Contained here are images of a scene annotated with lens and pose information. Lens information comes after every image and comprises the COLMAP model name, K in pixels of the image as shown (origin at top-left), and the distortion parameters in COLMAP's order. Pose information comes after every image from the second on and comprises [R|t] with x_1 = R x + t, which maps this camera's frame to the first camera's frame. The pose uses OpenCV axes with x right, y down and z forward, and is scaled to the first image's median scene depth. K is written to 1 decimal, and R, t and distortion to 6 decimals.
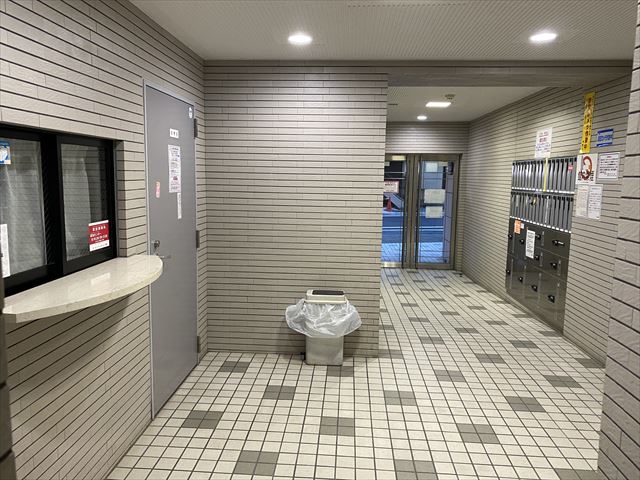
lens RADIAL K [[481.4, 0, 320.4], [0, 481.4, 237.0], [0, 0, 1]] dist [0.015228, -0.007313]
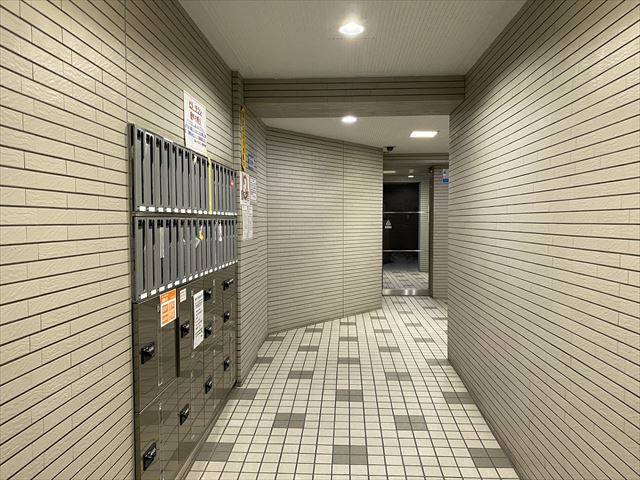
lens RADIAL K [[481.4, 0, 321.2], [0, 481.4, 246.1], [0, 0, 1]] dist [0.015228, -0.007313]
pose [[-0.999819, -0.010601, -0.015806, 0.414869], [-0.013243, 0.983981, 0.177780, -0.200067], [0.013668, 0.177958, -0.983943, 1.958178]]
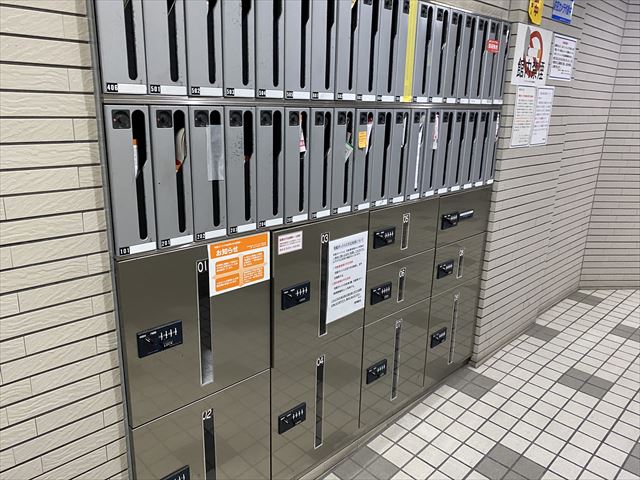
lens RADIAL K [[481.4, 0, 315.1], [0, 481.4, 238.2], [0, 0, 1]] dist [0.015228, -0.007313]
pose [[-0.731586, -0.204042, 0.650498, 0.332122], [0.060280, 0.931064, 0.359841, -0.161057], [-0.679078, 0.302467, -0.668854, 1.601090]]
